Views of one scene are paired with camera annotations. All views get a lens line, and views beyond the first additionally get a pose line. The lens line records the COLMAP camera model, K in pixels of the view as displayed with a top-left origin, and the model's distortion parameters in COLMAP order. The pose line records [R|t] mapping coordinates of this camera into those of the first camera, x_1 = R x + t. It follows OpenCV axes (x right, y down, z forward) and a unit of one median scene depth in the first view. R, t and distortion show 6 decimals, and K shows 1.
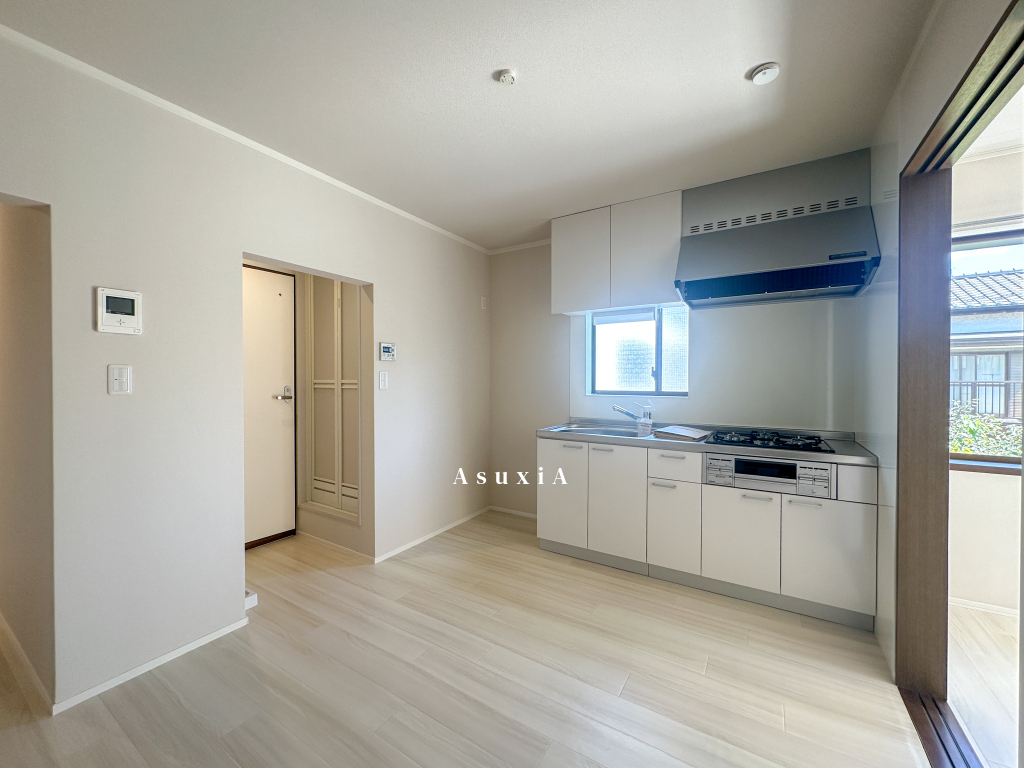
lens RADIAL K [[408.8, 0, 511.3], [0, 408.8, 382.5], [0, 0, 1]] dist [-0.001851, 0.001146]
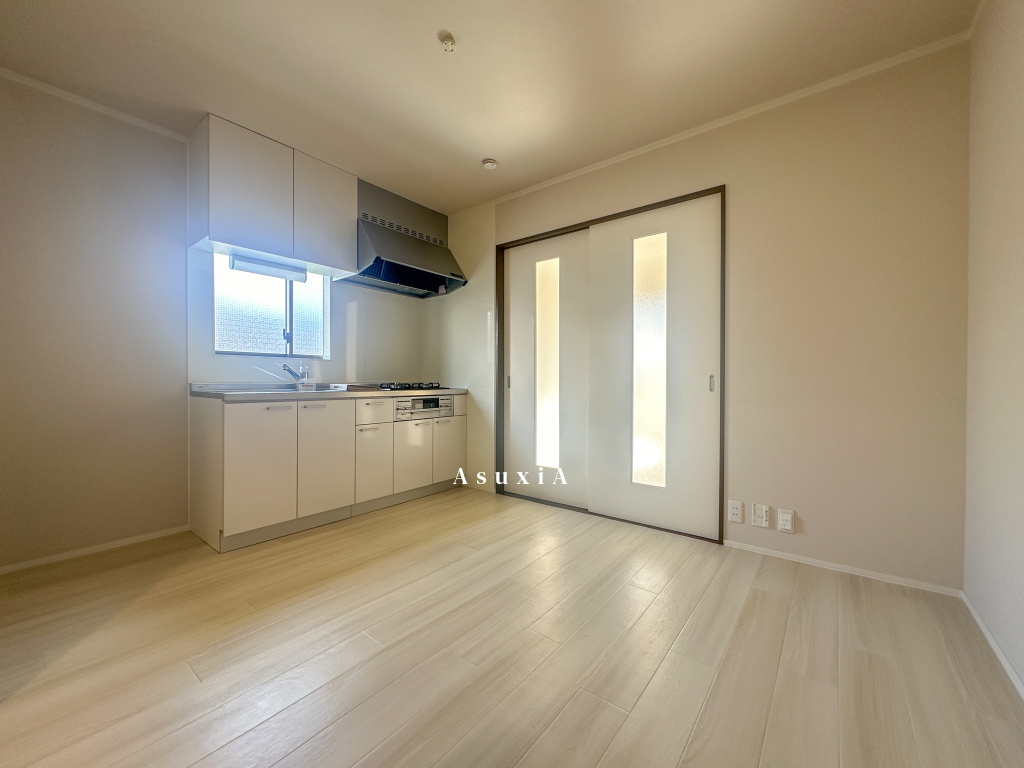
lens RADIAL K [[408.8, 0, 512.2], [0, 408.8, 381.8], [0, 0, 1]] dist [-0.001851, 0.001146]
pose [[0.103301, -0.008243, 0.994616, -0.722439], [0.002359, 0.999965, 0.008042, 0.105144], [-0.994647, 0.001515, 0.103317, 0.465256]]
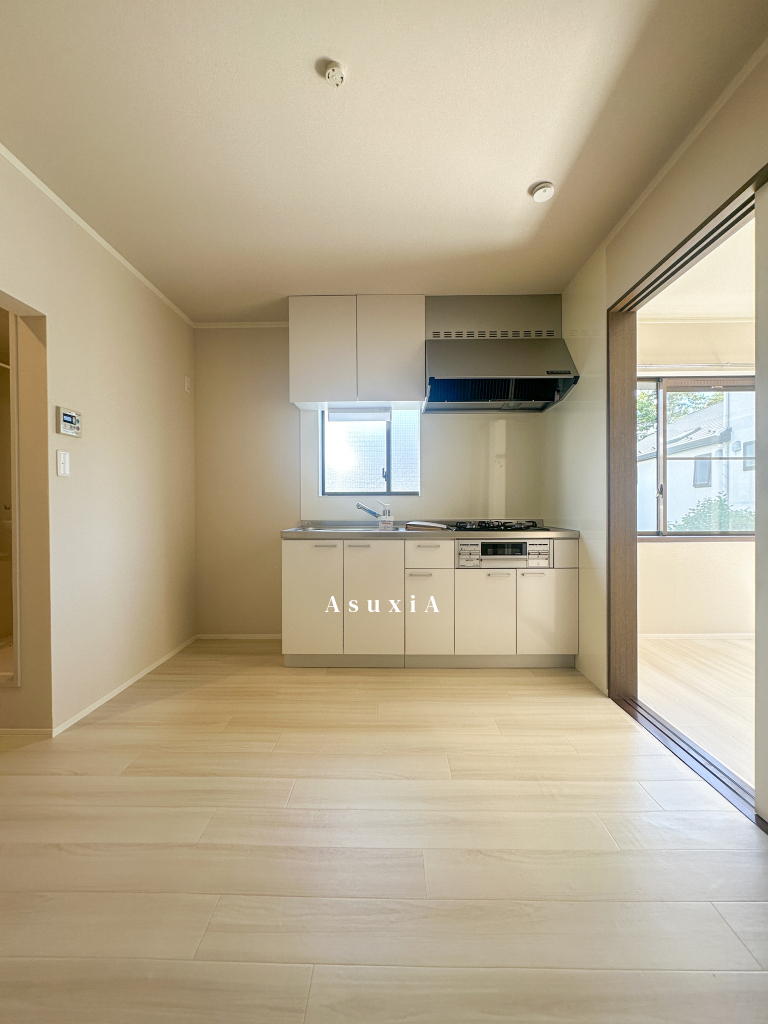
lens RADIAL K [[408.8, 0, 384.5], [0, 408.8, 508.6], [0, 0, 1]] dist [-0.001851, 0.001146]
pose [[0.855602, -0.007160, 0.517585, -0.231296], [0.009056, 0.999958, -0.001138, 0.083310], [-0.517555, 0.005660, 0.855631, 0.162672]]
